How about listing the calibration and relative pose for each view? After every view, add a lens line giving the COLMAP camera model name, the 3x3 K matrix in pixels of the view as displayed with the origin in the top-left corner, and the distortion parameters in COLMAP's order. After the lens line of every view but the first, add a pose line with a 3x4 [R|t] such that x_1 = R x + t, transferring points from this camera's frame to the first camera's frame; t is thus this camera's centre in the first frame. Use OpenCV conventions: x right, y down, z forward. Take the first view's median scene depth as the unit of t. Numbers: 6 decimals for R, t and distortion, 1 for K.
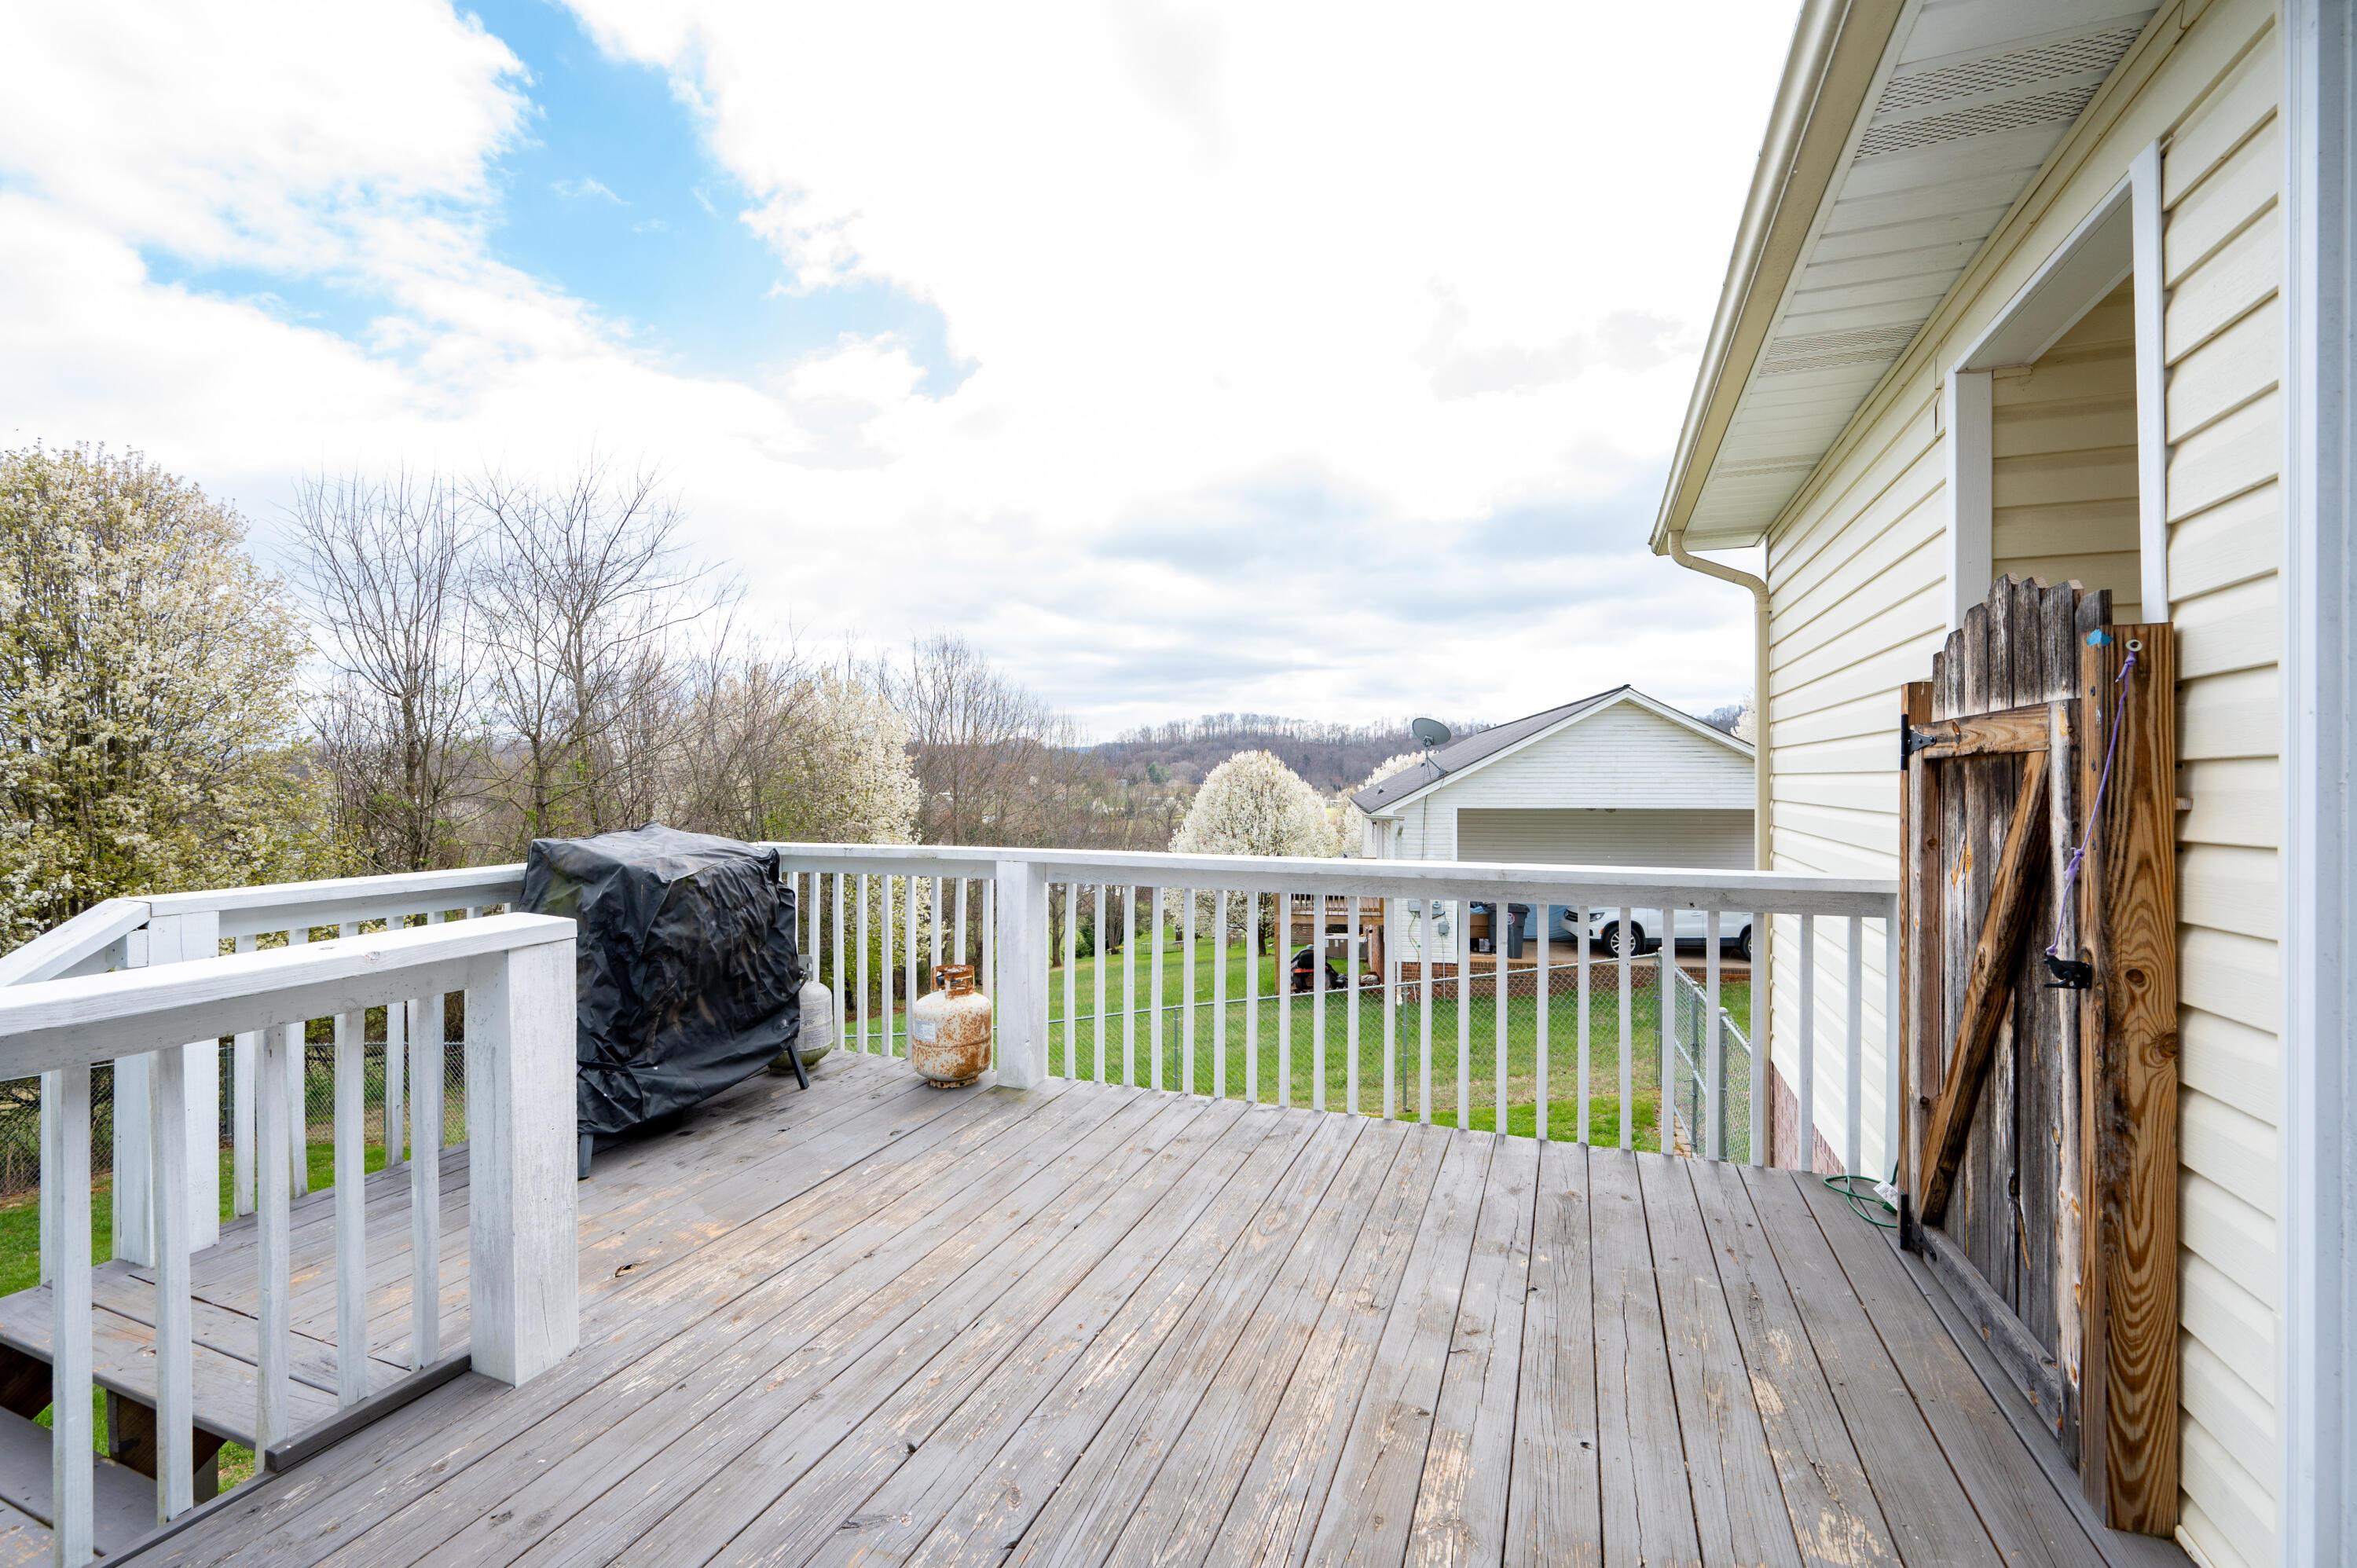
lens RADIAL K [[999.8, 0, 1193.7], [0, 999.8, 793.2], [0, 0, 1]] dist [-0.011944, -0.000001]
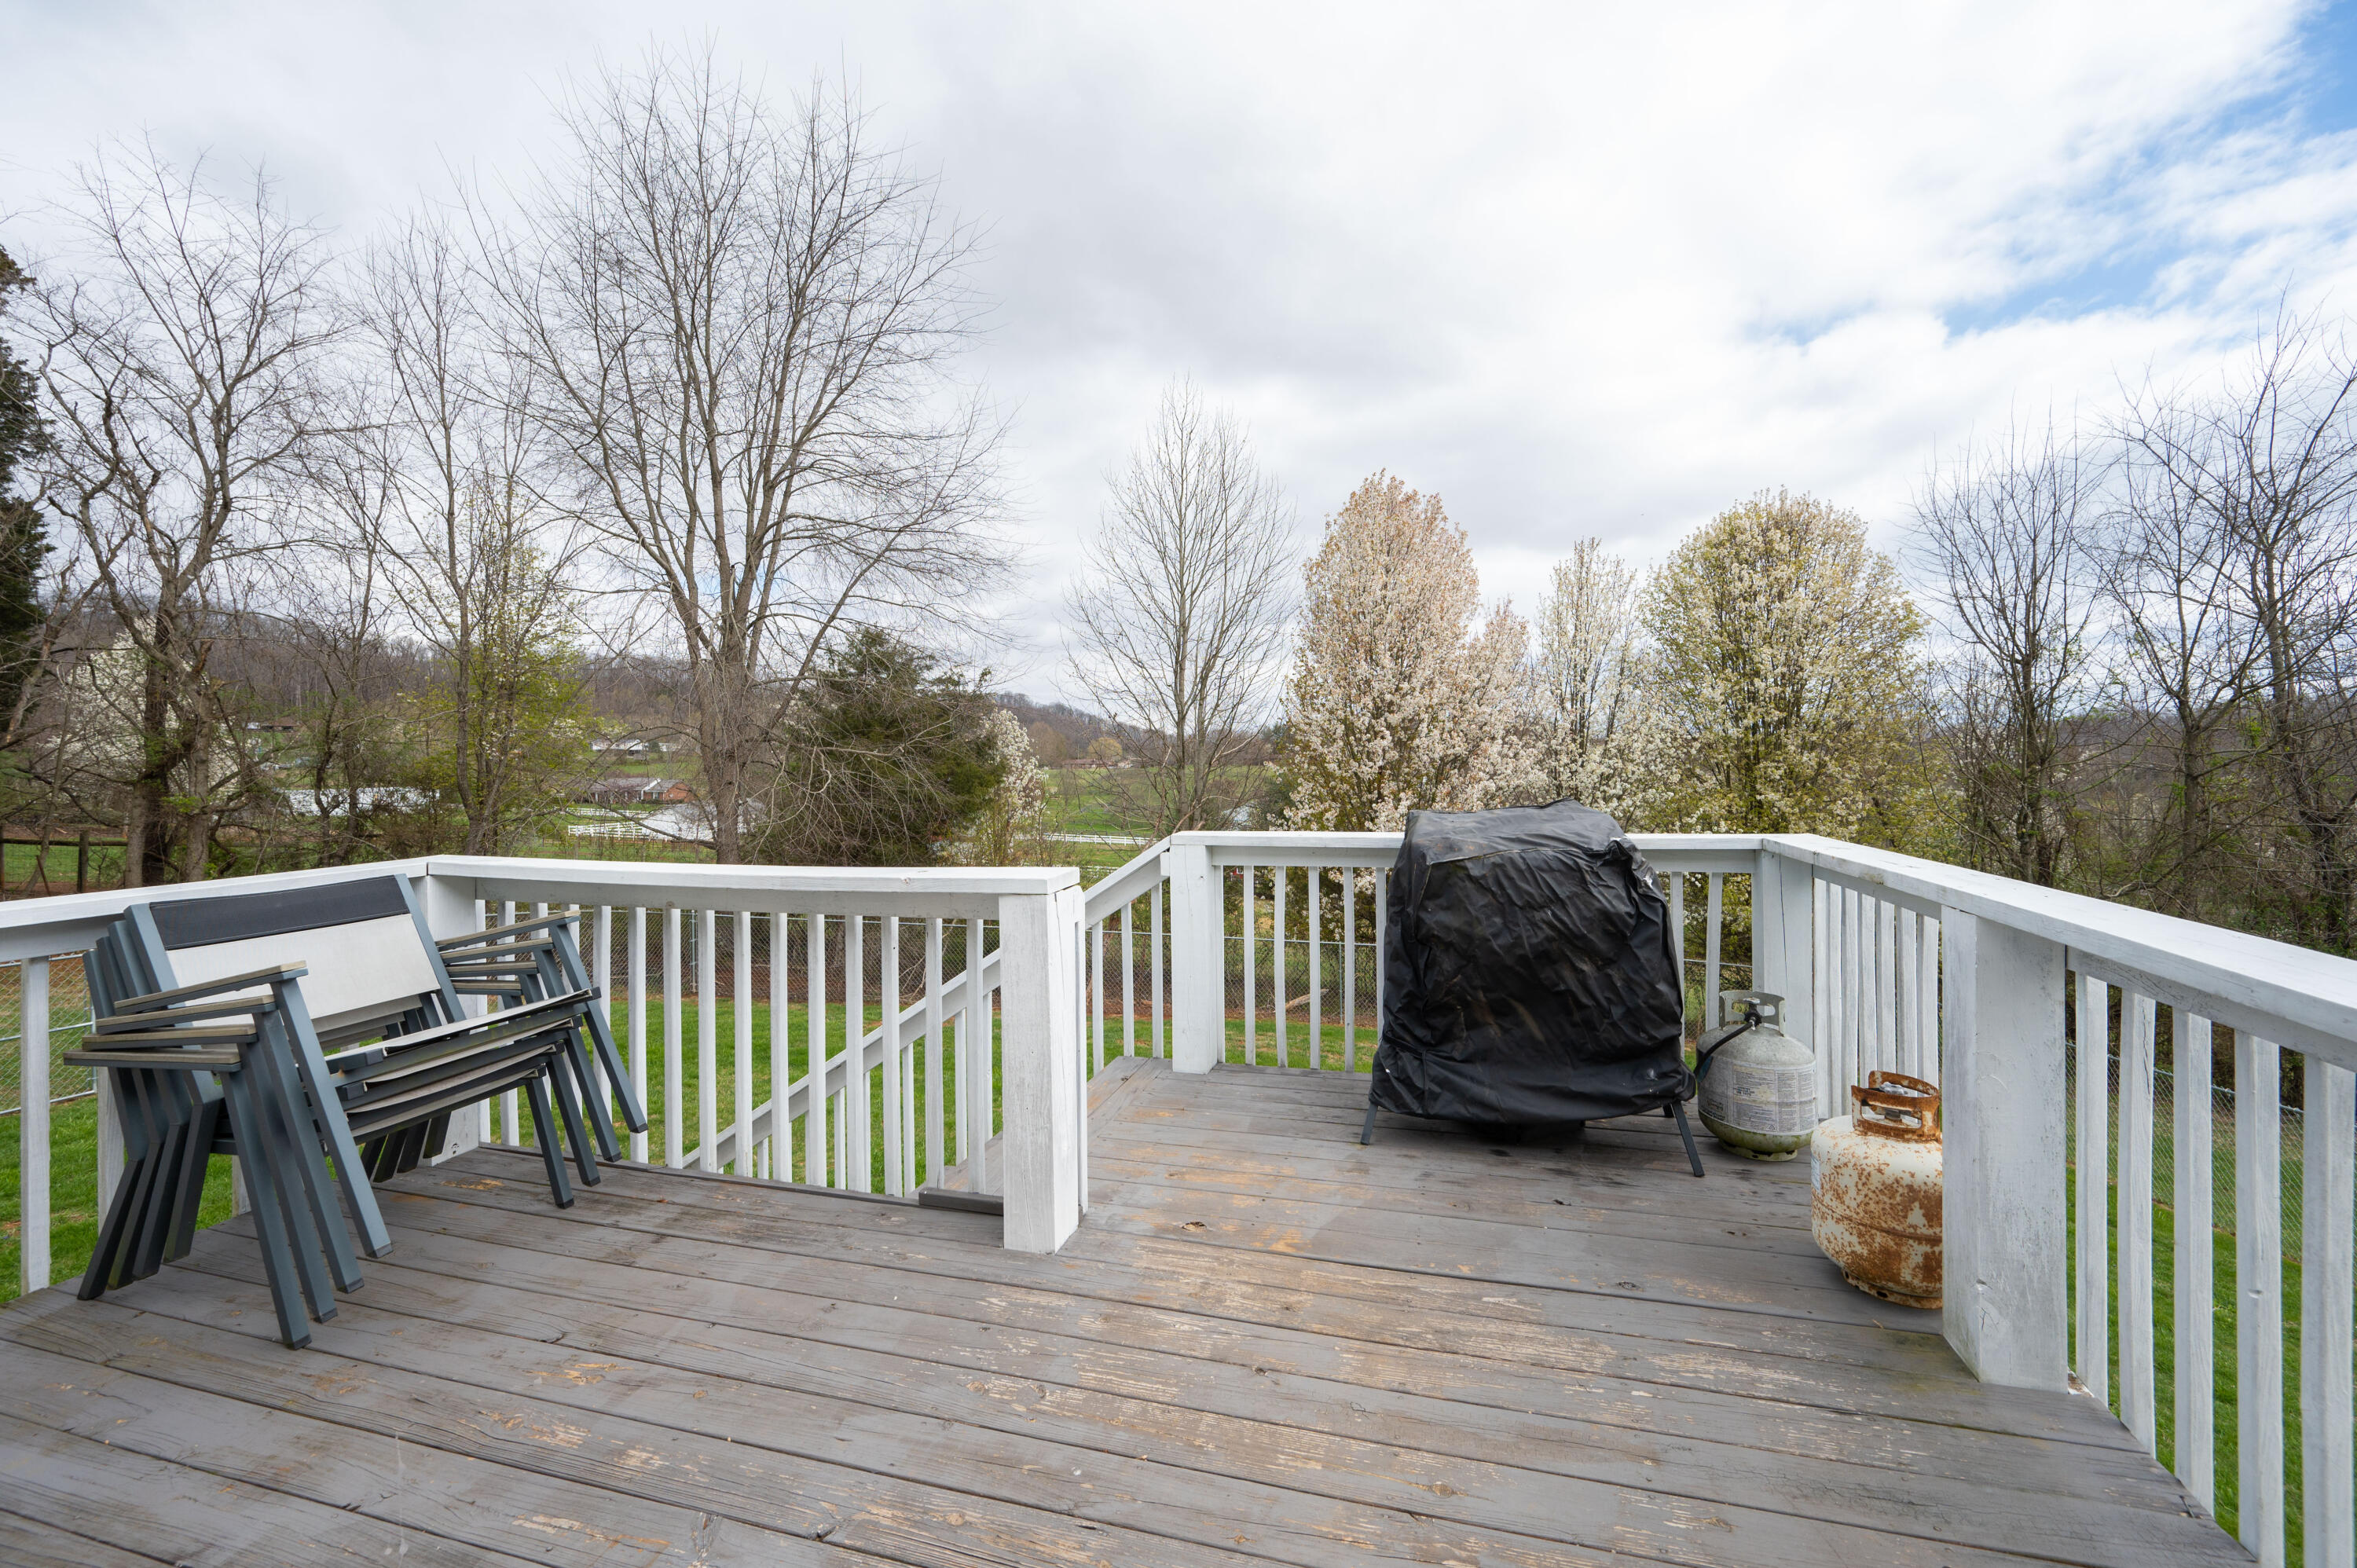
lens RADIAL K [[928.0, 0, 1202.6], [0, 928.0, 759.4], [0, 0, 1]] dist [-0.000293, -0.000306]
pose [[0.088764, -0.000040, -0.996053, 0.299837], [-0.001100, 0.999999, -0.000138, -0.008168], [0.996052, 0.001108, 0.088764, 0.688496]]
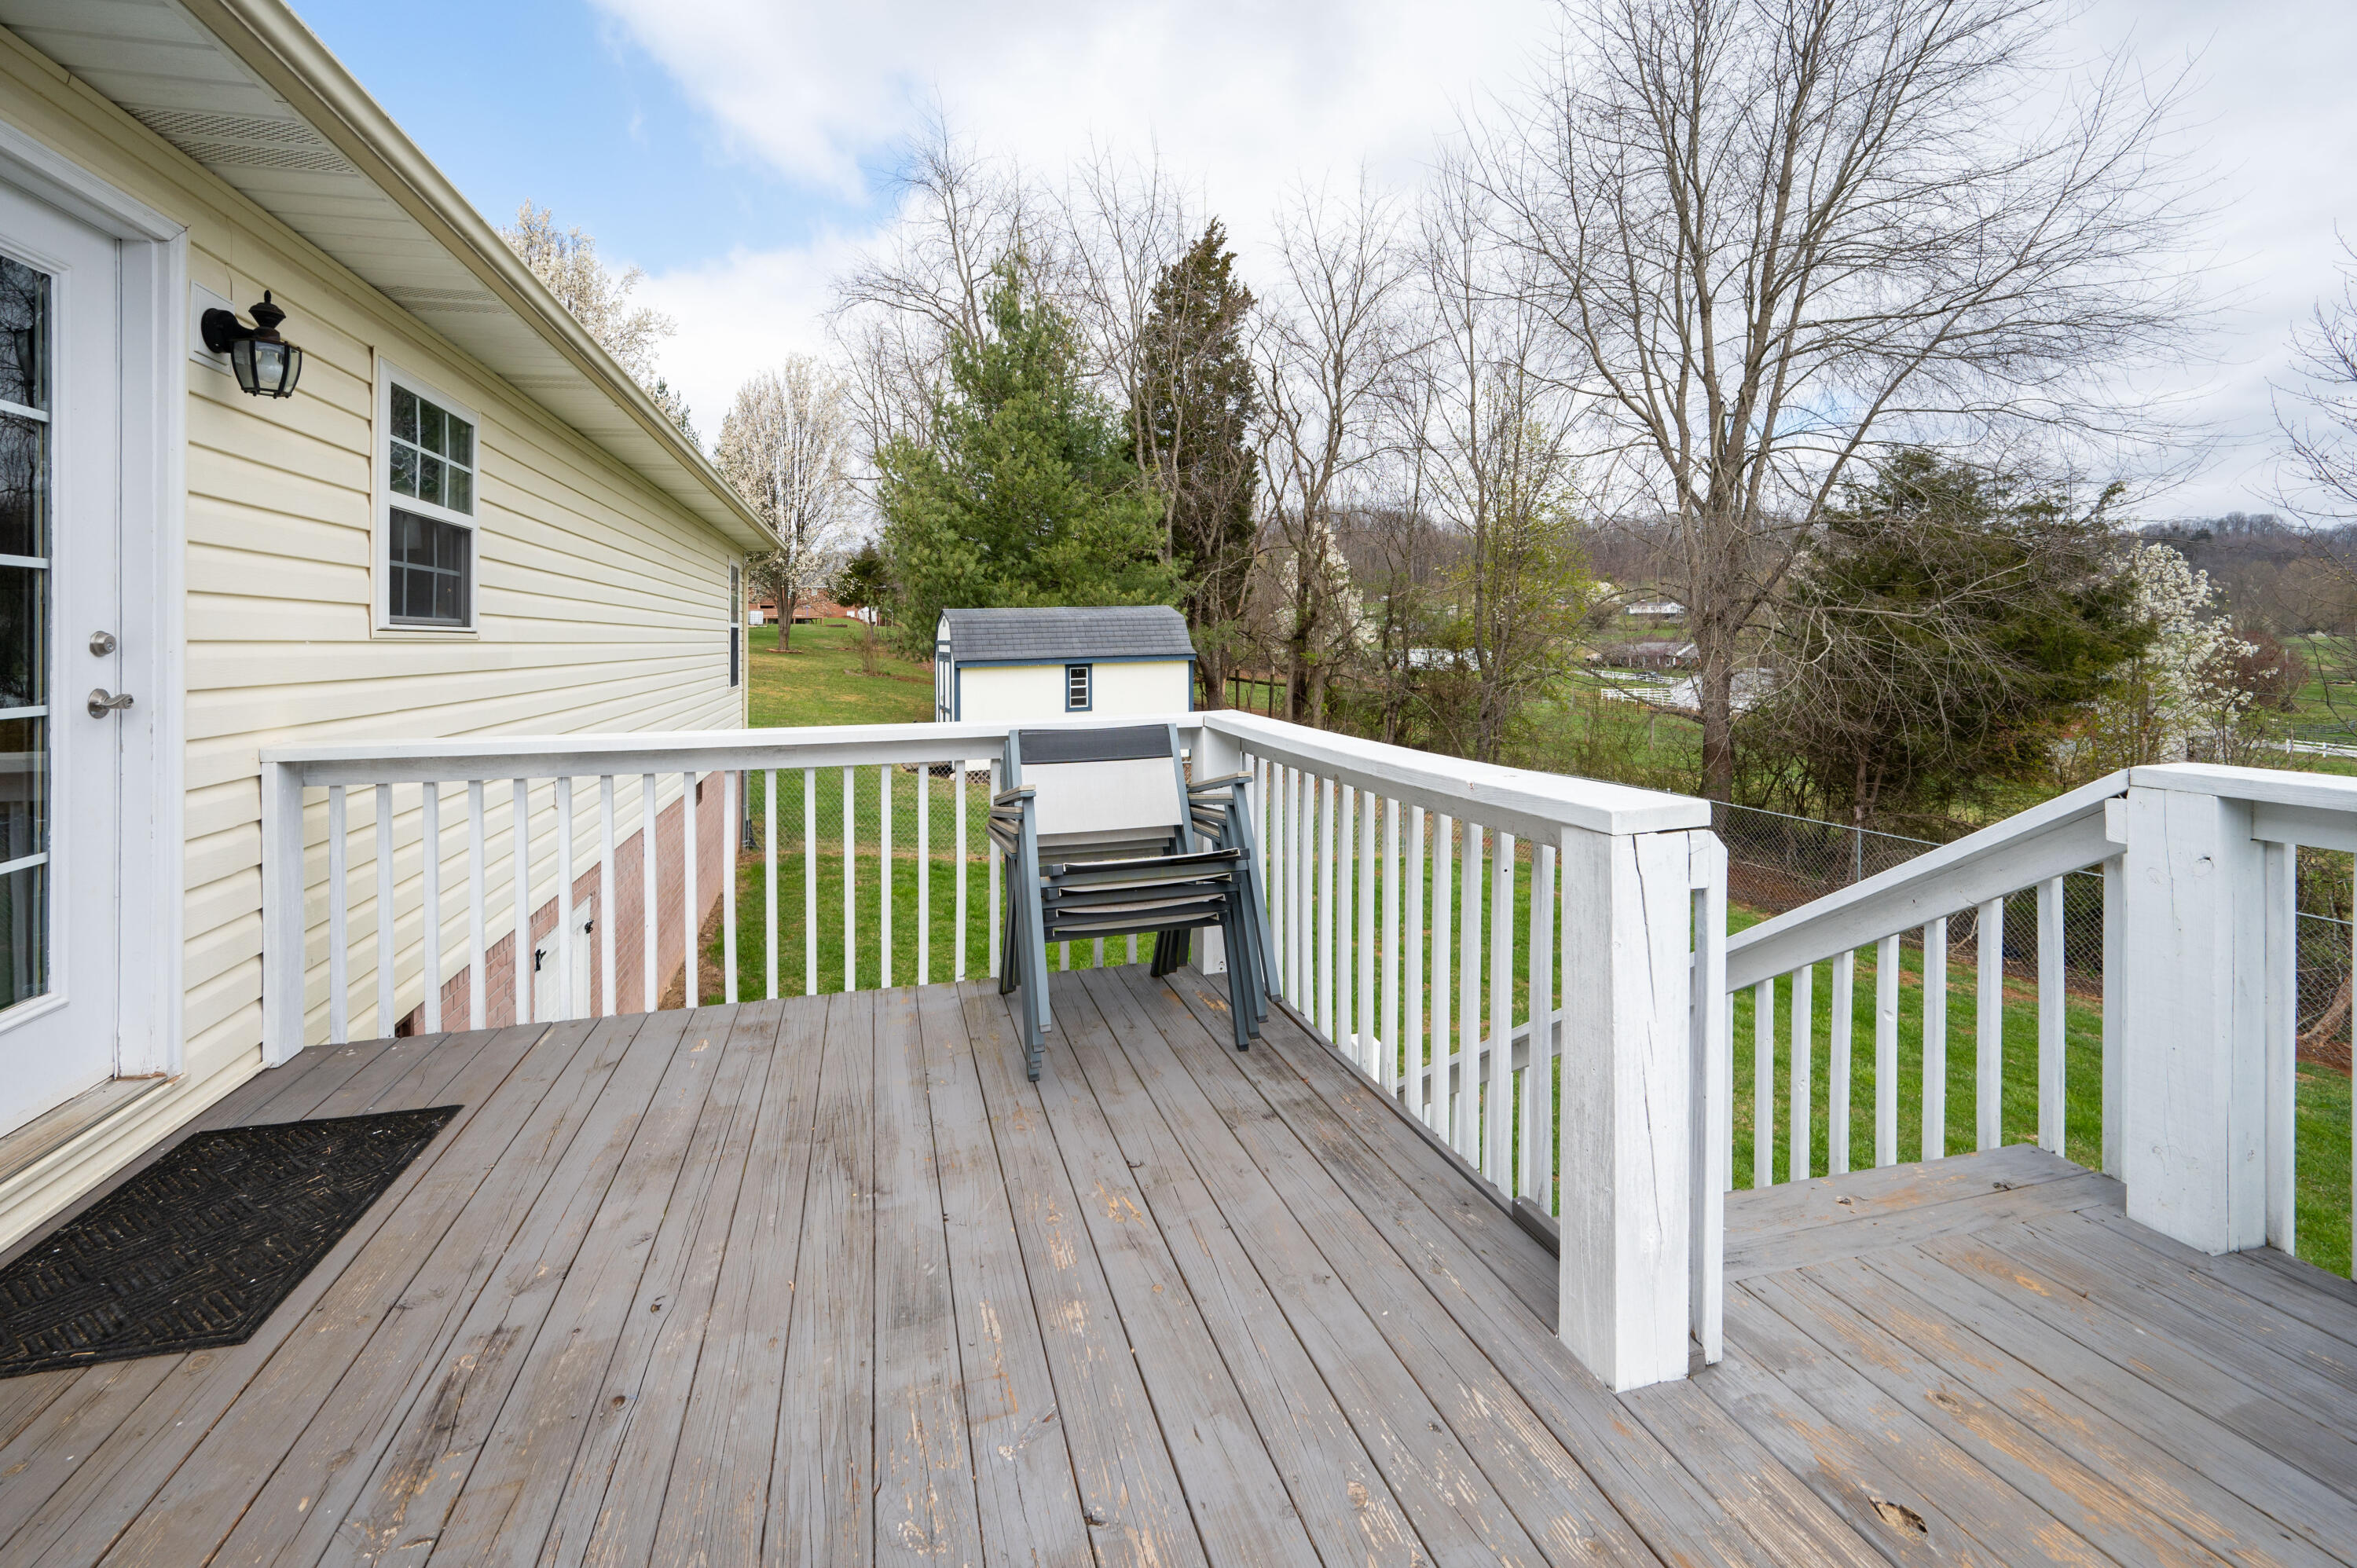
lens RADIAL K [[994.9, 0, 1136.5], [0, 994.9, 656.5], [0, 0, 1]] dist [-0.012972, 0.002323]
pose [[-0.814957, 0.023354, -0.579051, 0.058832], [0.006202, 0.999482, 0.031582, -0.011902], [0.579489, 0.022147, -0.814679, 0.886154]]
